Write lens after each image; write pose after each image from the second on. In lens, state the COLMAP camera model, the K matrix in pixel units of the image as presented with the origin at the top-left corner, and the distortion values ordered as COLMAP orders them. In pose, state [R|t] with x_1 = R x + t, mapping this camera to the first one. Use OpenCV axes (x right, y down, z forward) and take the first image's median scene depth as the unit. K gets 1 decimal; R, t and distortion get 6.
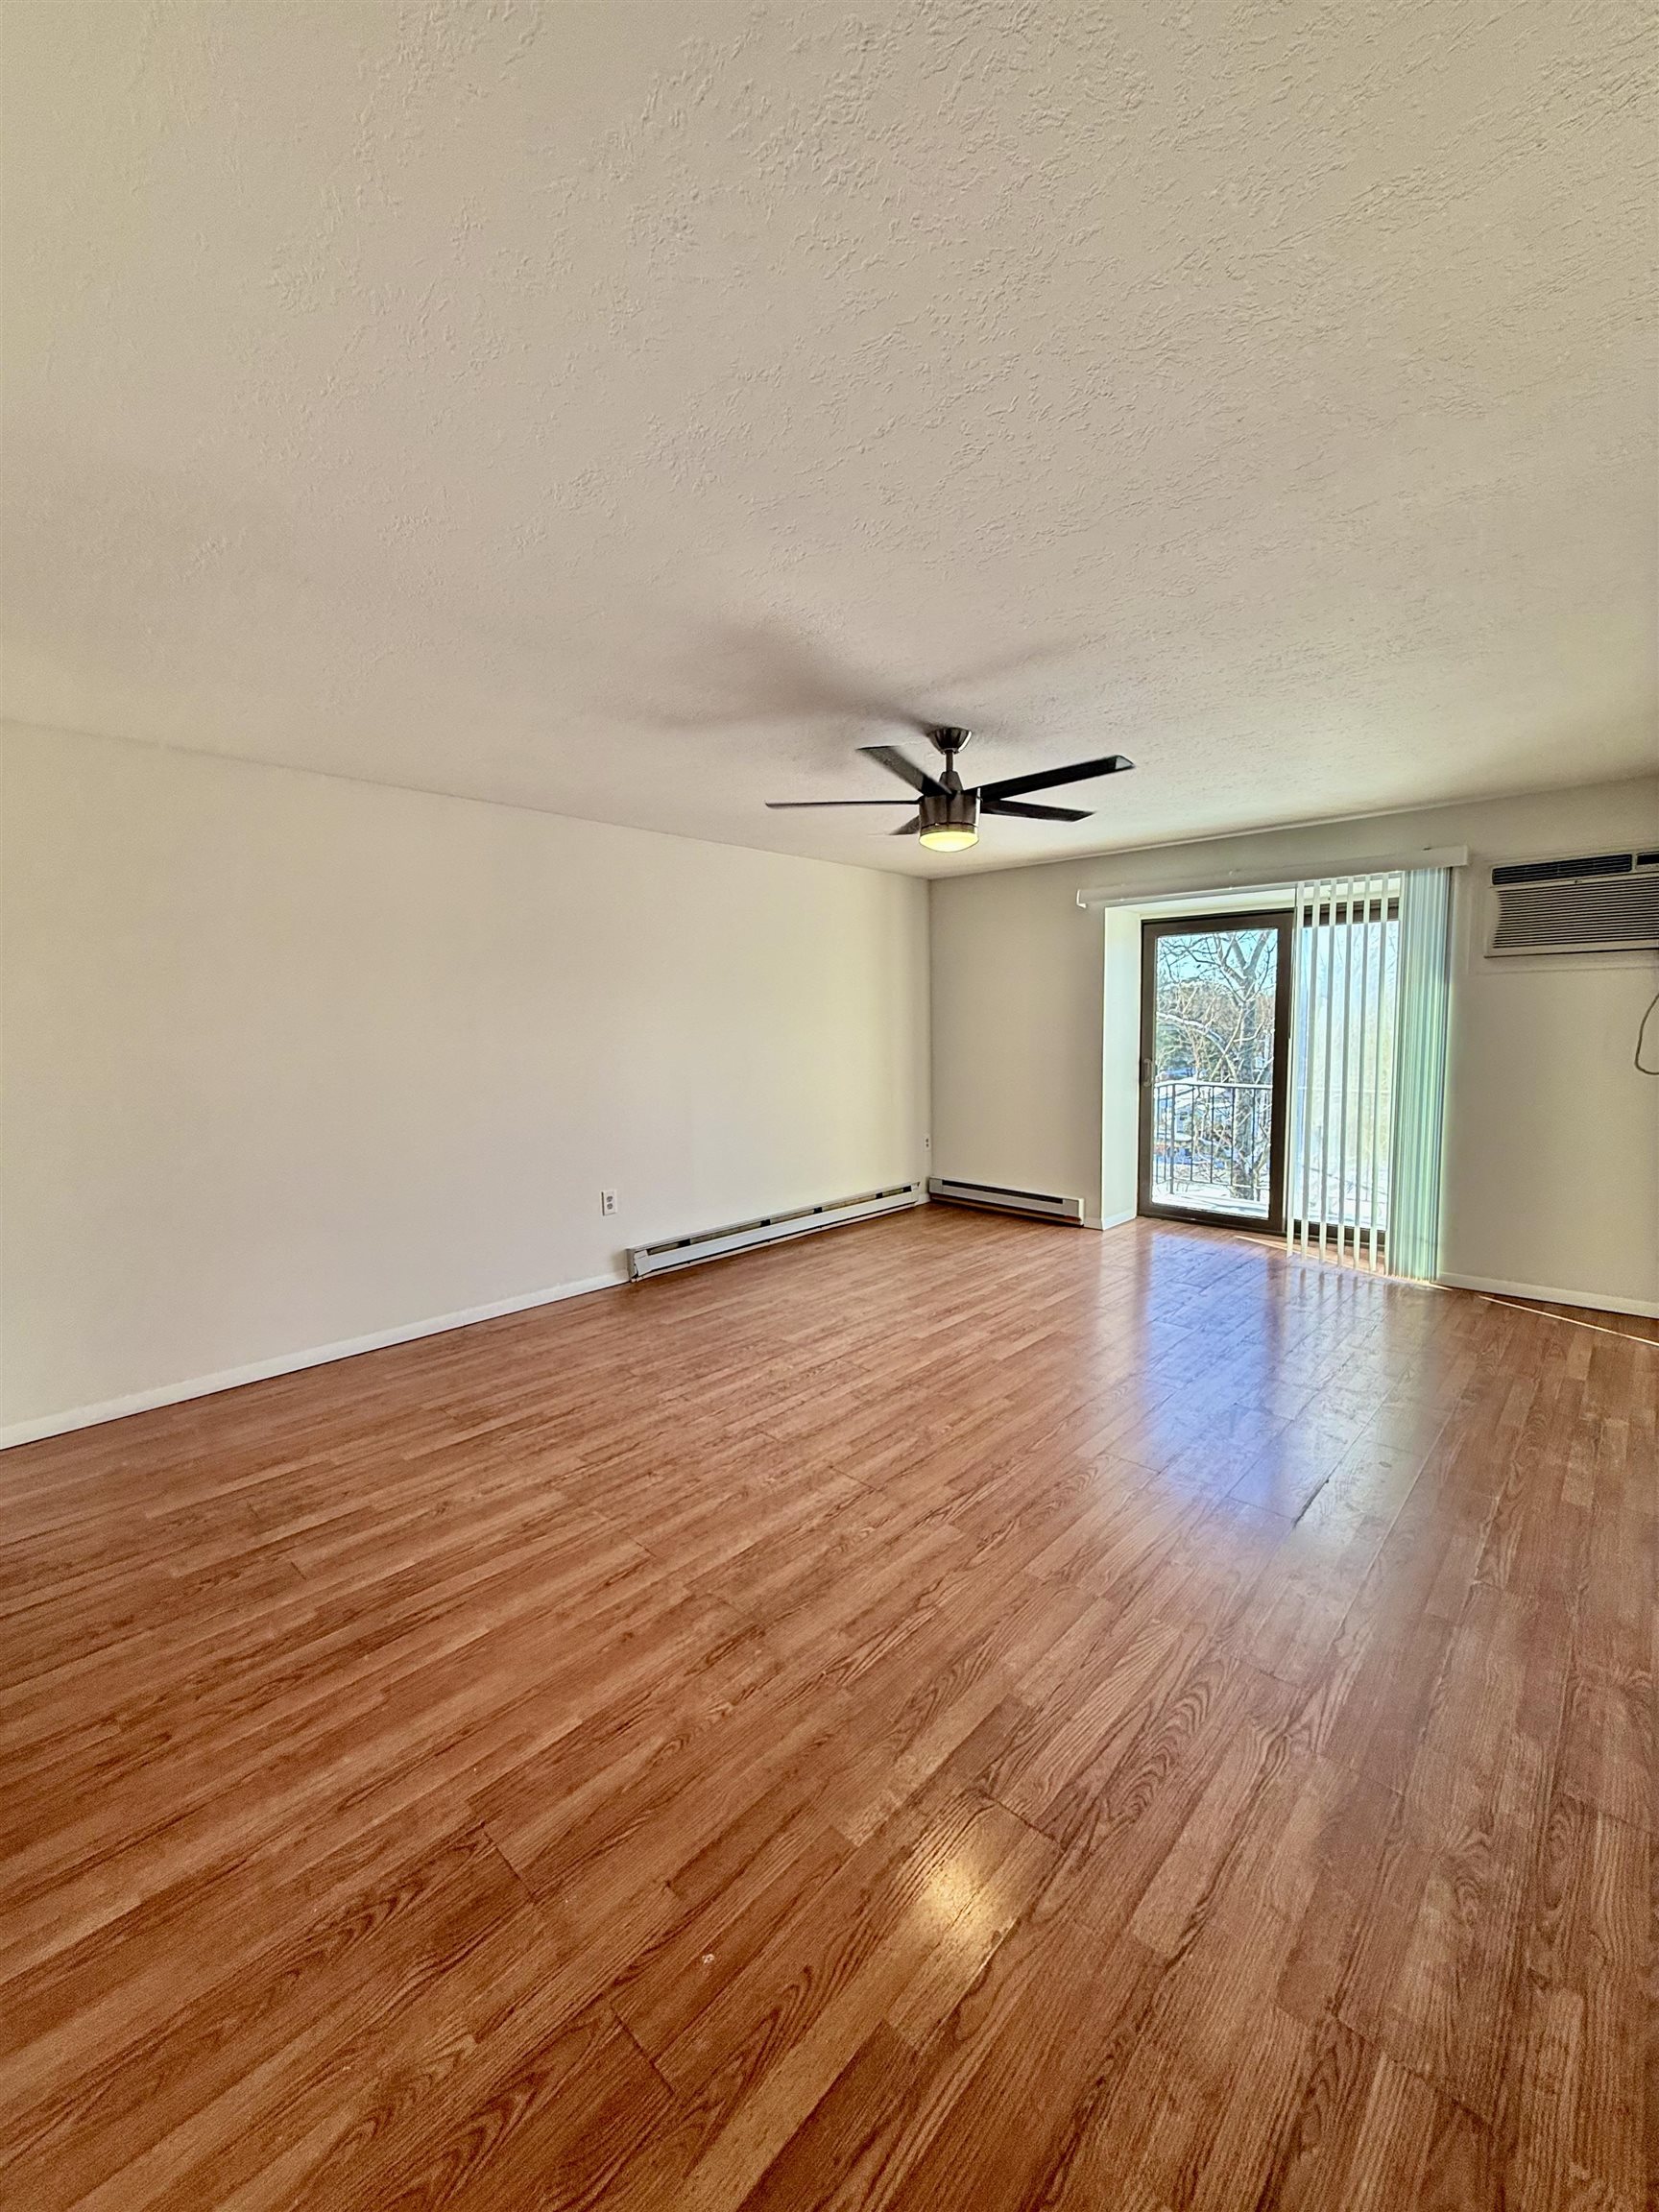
lens RADIAL K [[884.3, 0, 832.1], [0, 884.3, 1098.4], [0, 0, 1]] dist [0.000543, -0.000607]
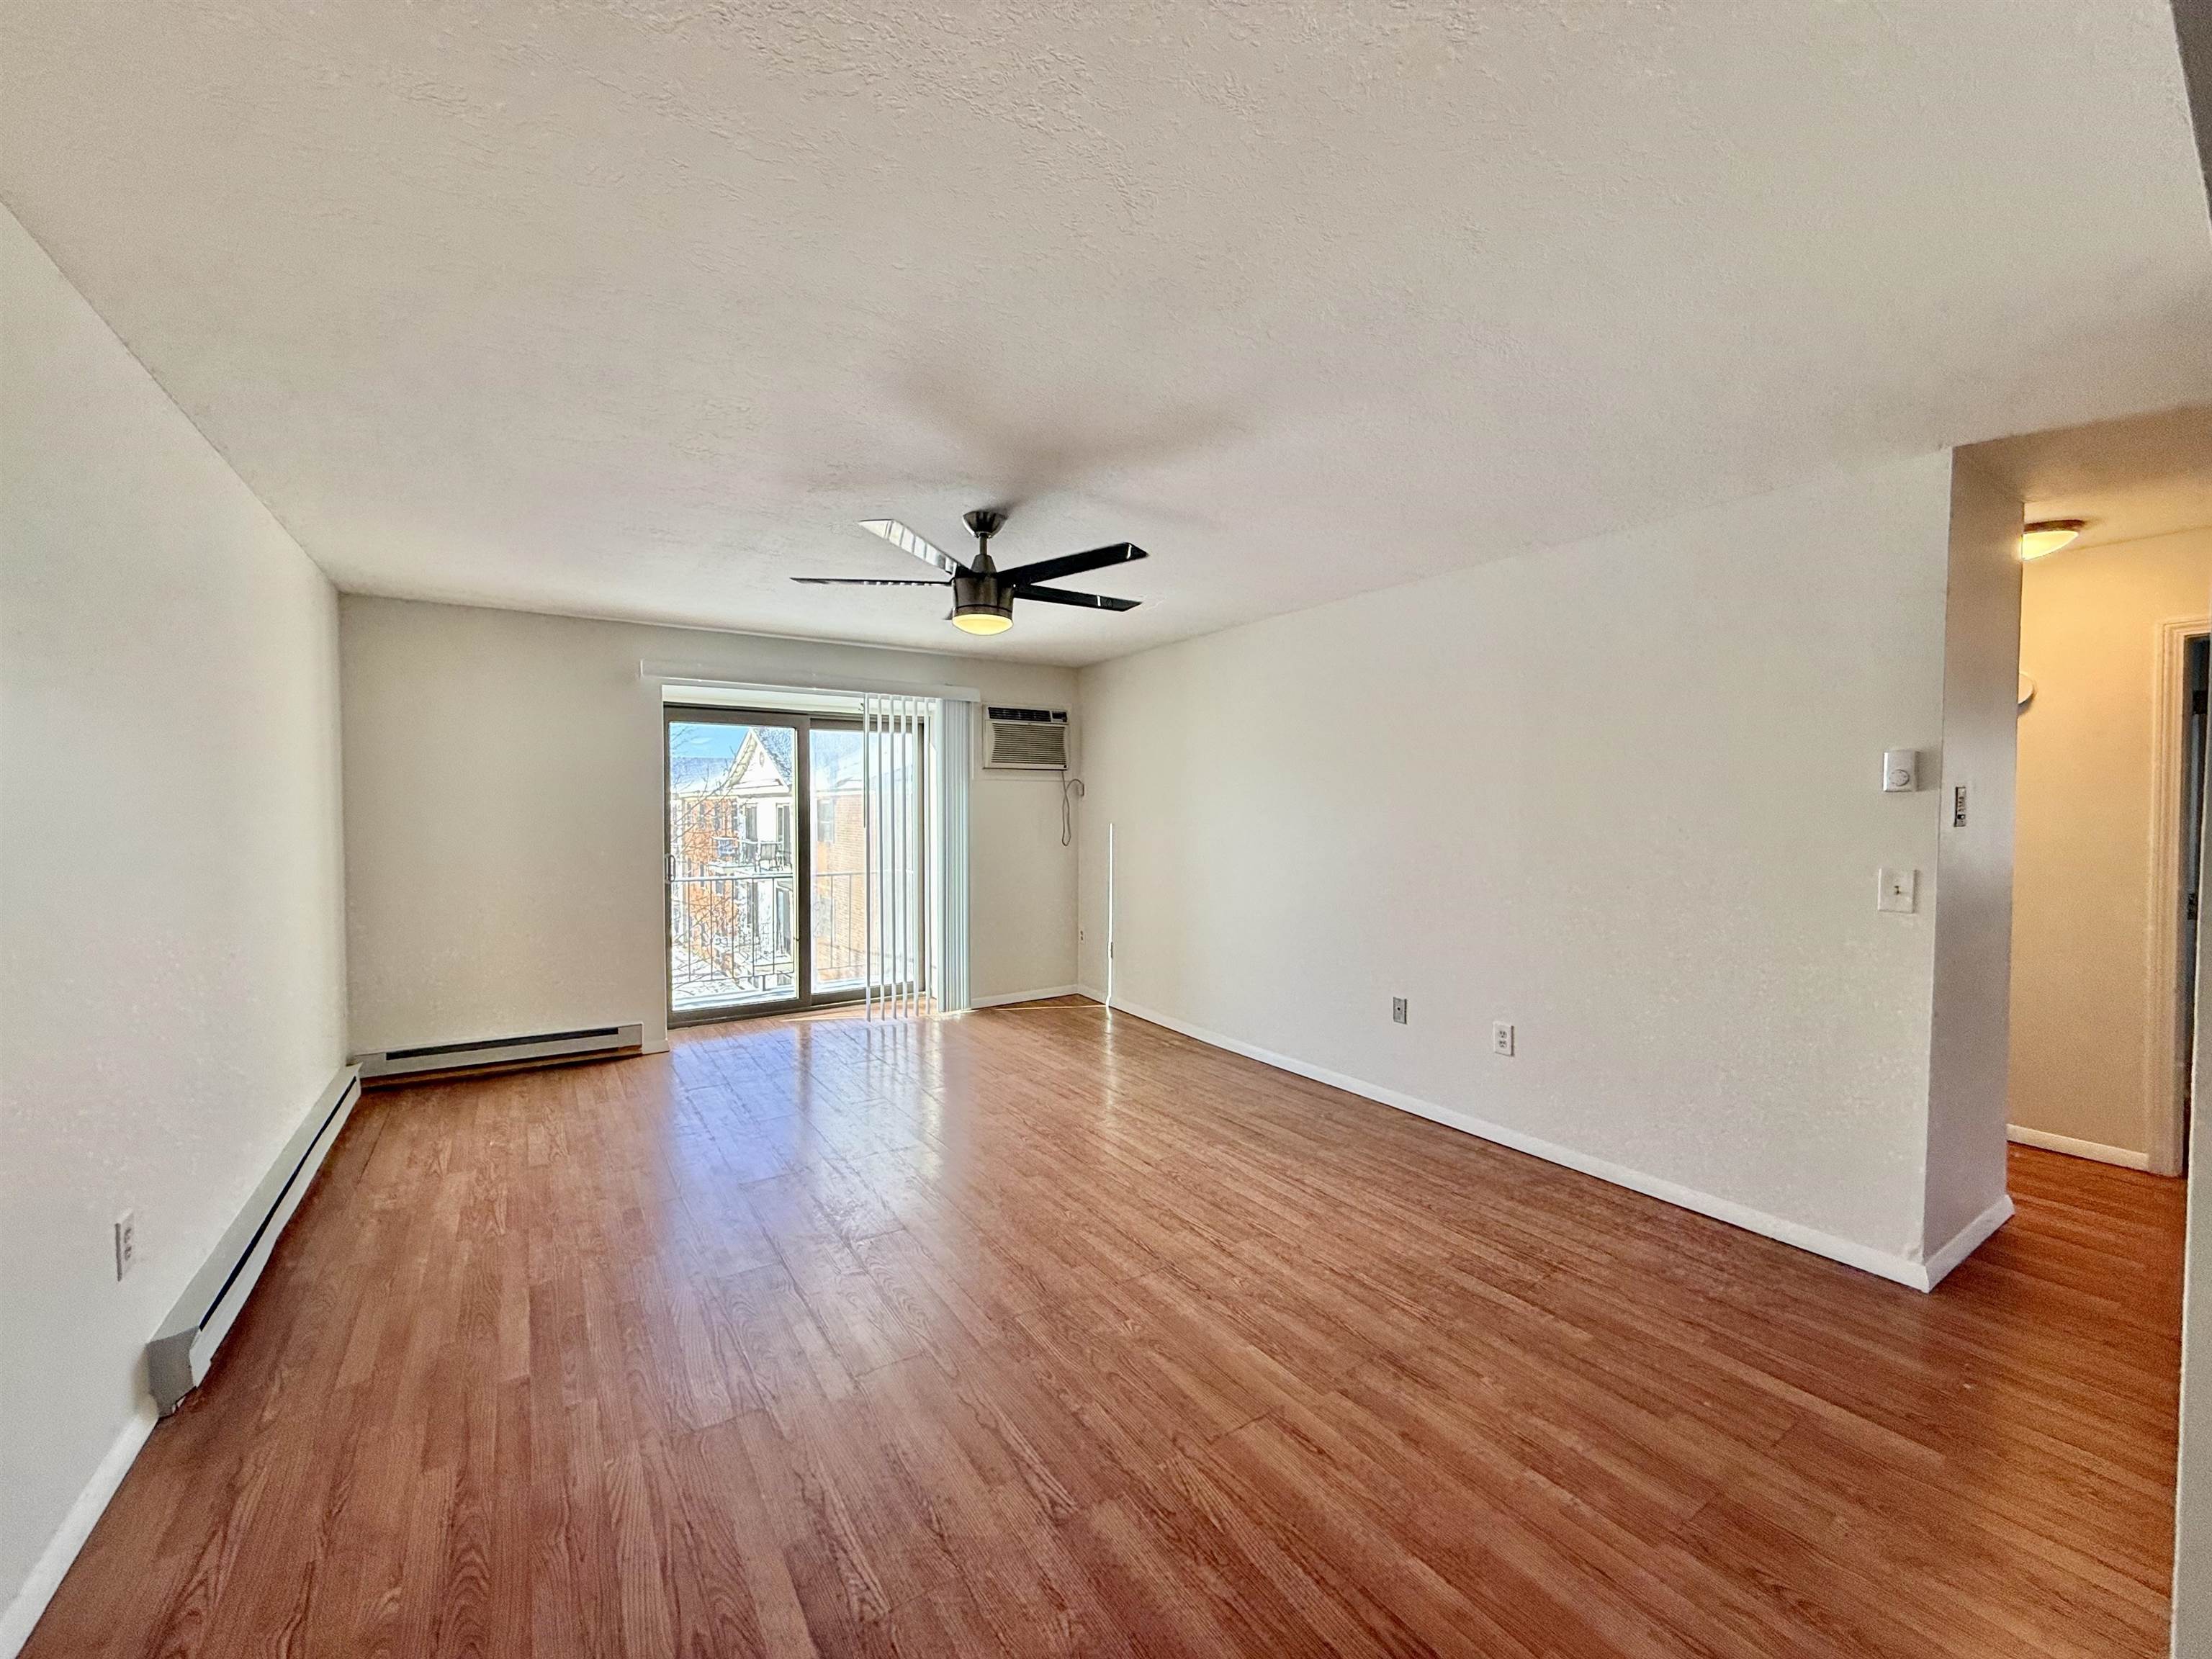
lens RADIAL K [[884.3, 0, 1096.9], [0, 884.3, 832.5], [0, 0, 1]] dist [0.000543, -0.000607]
pose [[0.234330, -0.014226, 0.972053, -0.707638], [0.084230, 0.996430, -0.005723, -0.040632], [-0.968501, 0.083217, 0.234692, 0.597946]]
